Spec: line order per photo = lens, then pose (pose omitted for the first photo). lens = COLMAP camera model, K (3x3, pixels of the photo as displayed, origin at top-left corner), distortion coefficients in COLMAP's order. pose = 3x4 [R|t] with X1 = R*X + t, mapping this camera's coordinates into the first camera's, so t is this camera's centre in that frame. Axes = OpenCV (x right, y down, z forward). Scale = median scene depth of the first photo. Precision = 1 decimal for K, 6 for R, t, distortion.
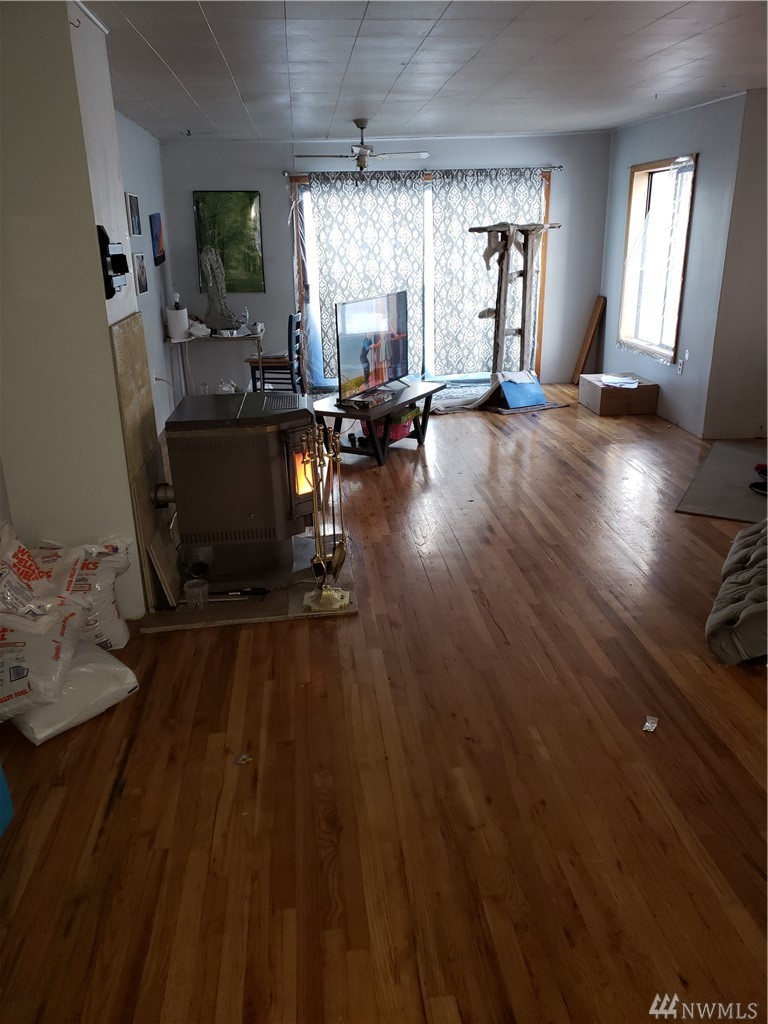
lens RADIAL K [[801.4, 0, 382.6], [0, 801.4, 511.6], [0, 0, 1]] dist [0.056011, -0.023264]
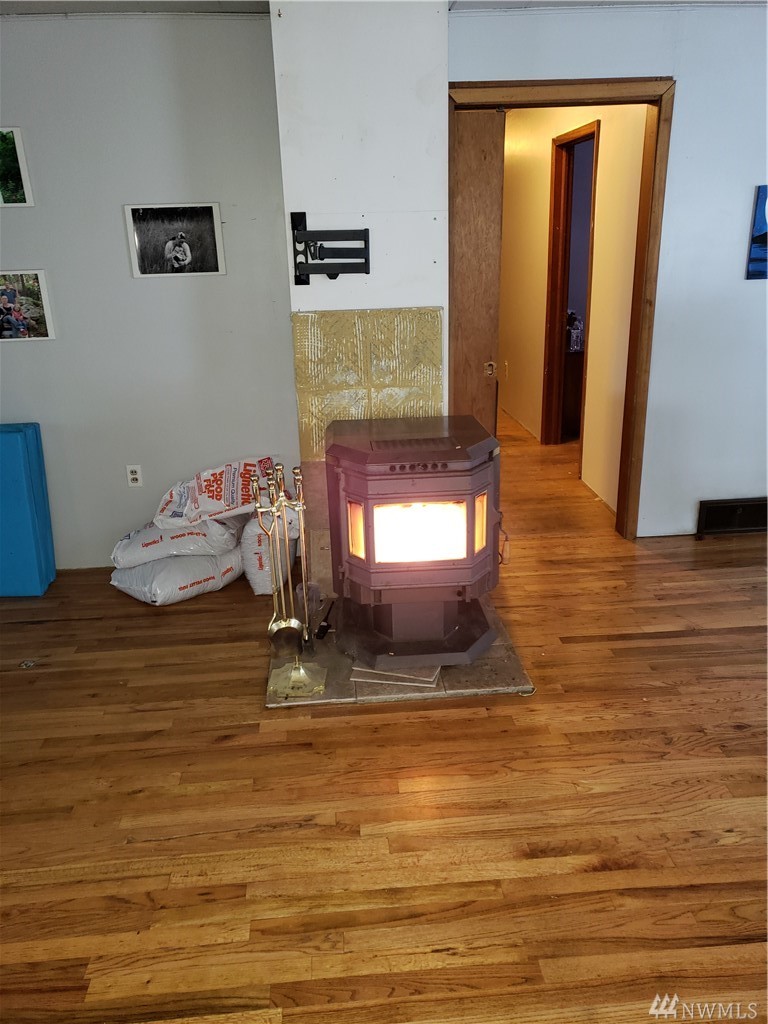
lens RADIAL K [[801.4, 0, 383.4], [0, 801.4, 511.8], [0, 0, 1]] dist [0.056011, -0.023264]
pose [[-0.027334, 0.359162, -0.932875, 0.702208], [-0.313500, 0.883062, 0.349170, -0.396369], [0.949195, 0.302001, 0.088460, 1.076320]]
